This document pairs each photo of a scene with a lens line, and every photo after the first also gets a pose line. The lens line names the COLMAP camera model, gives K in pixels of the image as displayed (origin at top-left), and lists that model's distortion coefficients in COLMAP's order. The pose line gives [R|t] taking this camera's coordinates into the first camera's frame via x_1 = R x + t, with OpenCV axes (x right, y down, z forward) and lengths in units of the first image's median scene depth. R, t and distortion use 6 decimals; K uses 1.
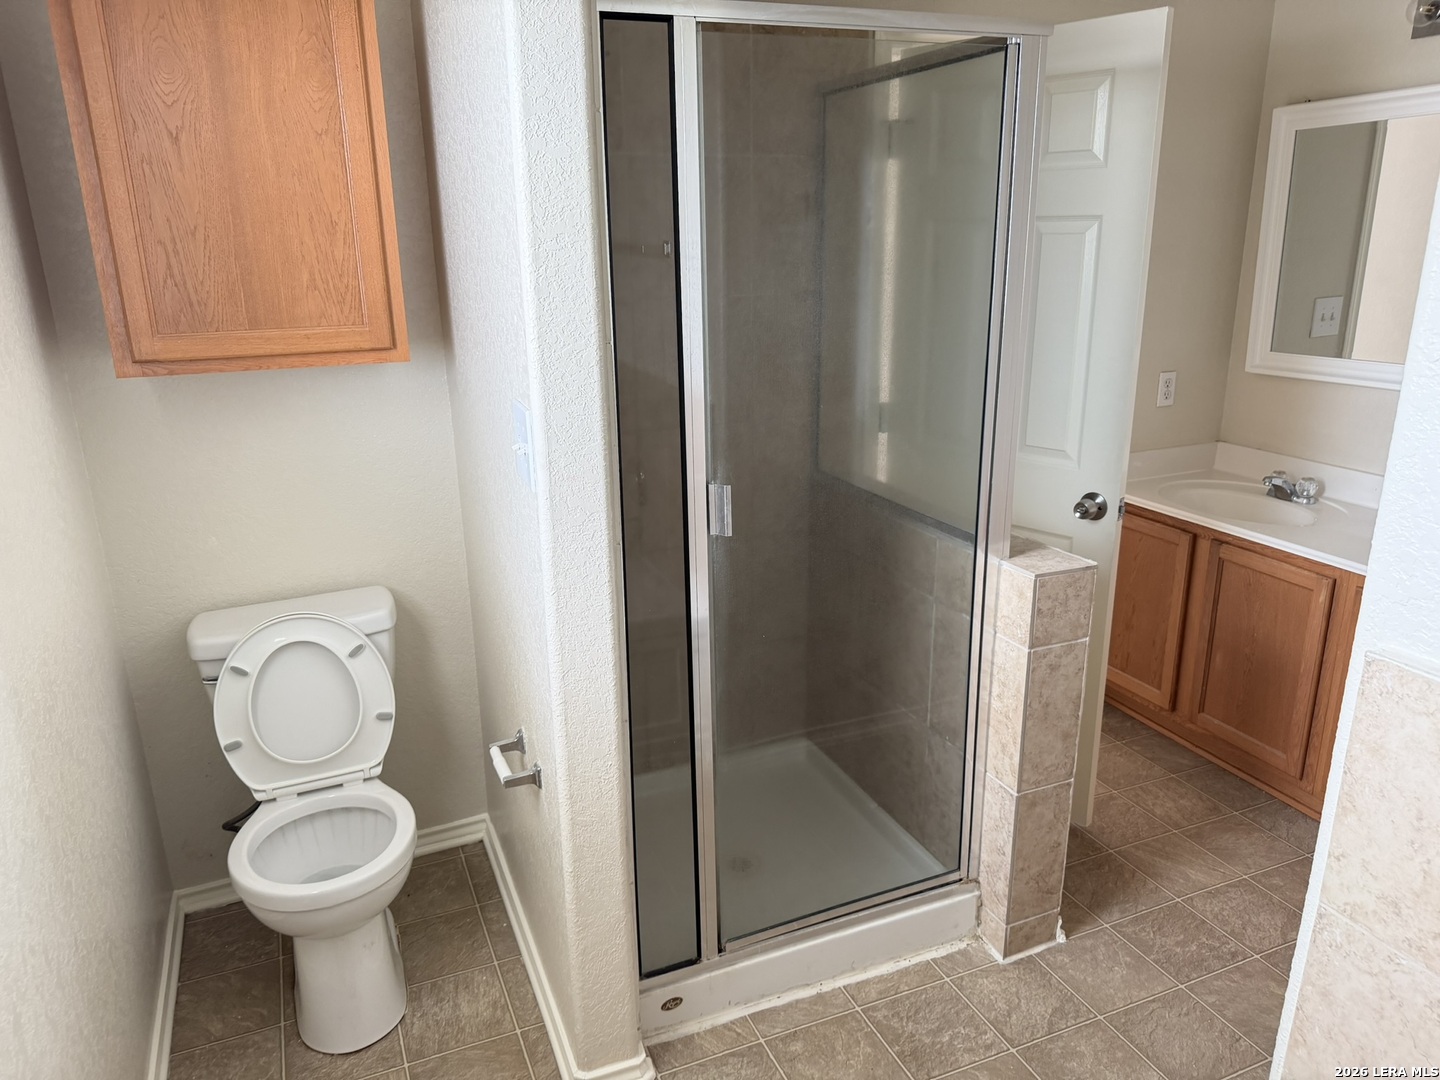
lens RADIAL K [[1035.2, 0, 717.7], [0, 1035.2, 531.8], [0, 0, 1]] dist [0.087581, -0.143048]
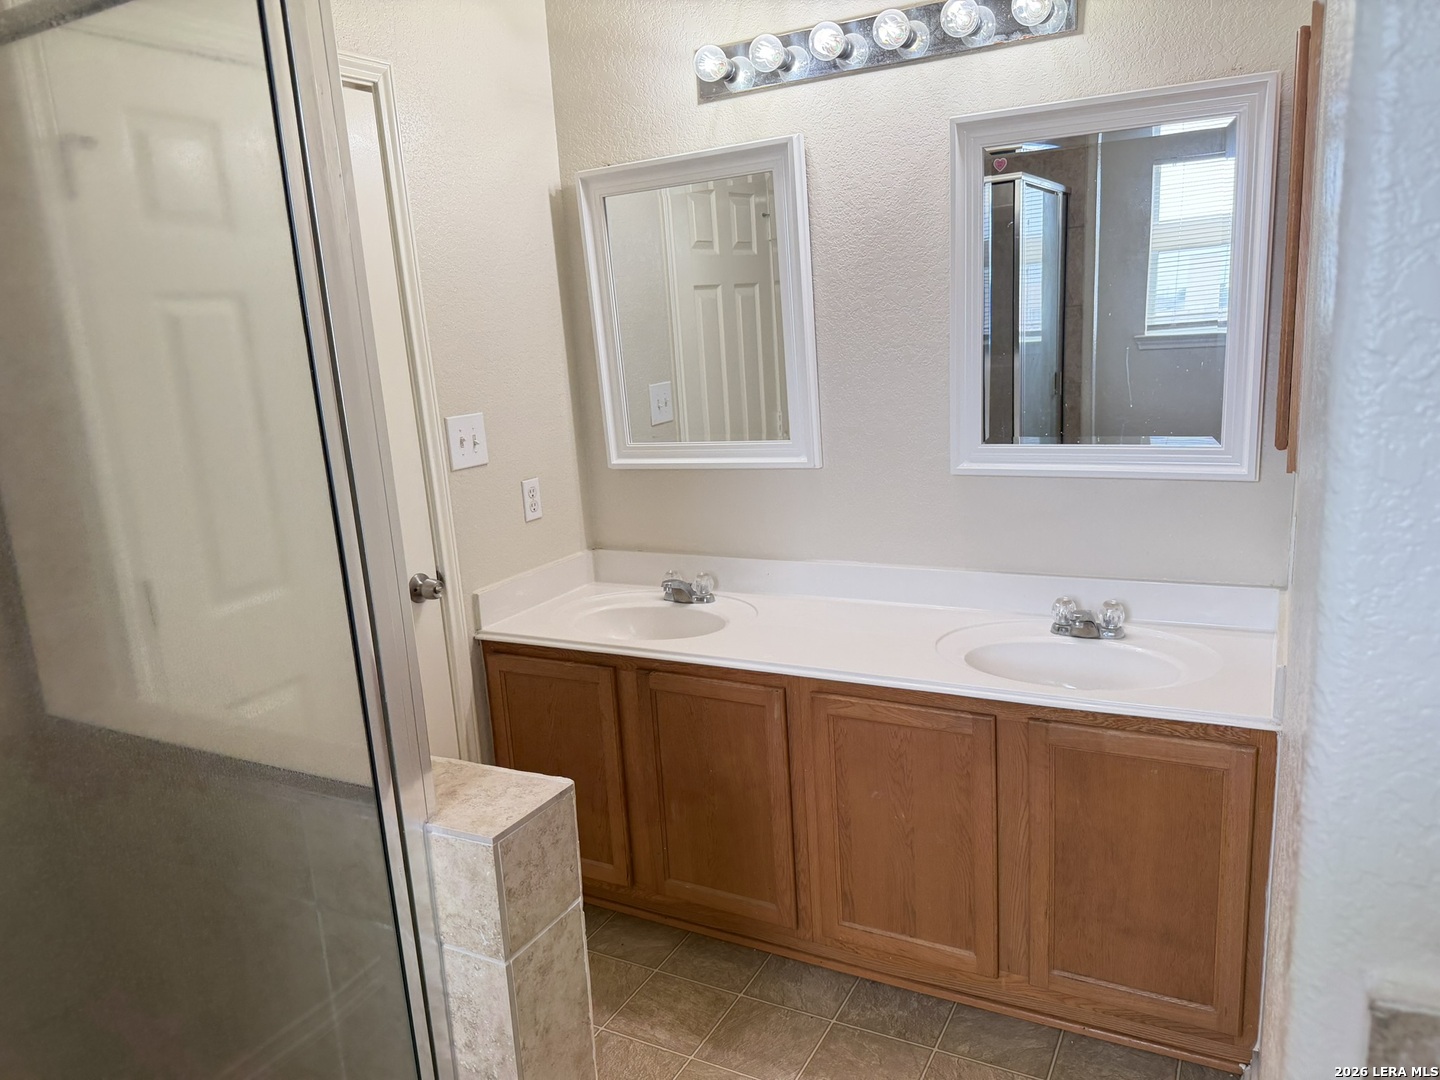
lens RADIAL K [[1035.2, 0, 717.7], [0, 1035.2, 531.8], [0, 0, 1]] dist [0.087581, -0.143048]
pose [[0.787052, -0.164637, 0.594511, 0.074196], [0.230261, 0.972480, -0.035526, -0.071858], [-0.572302, 0.164854, 0.803302, 0.387247]]
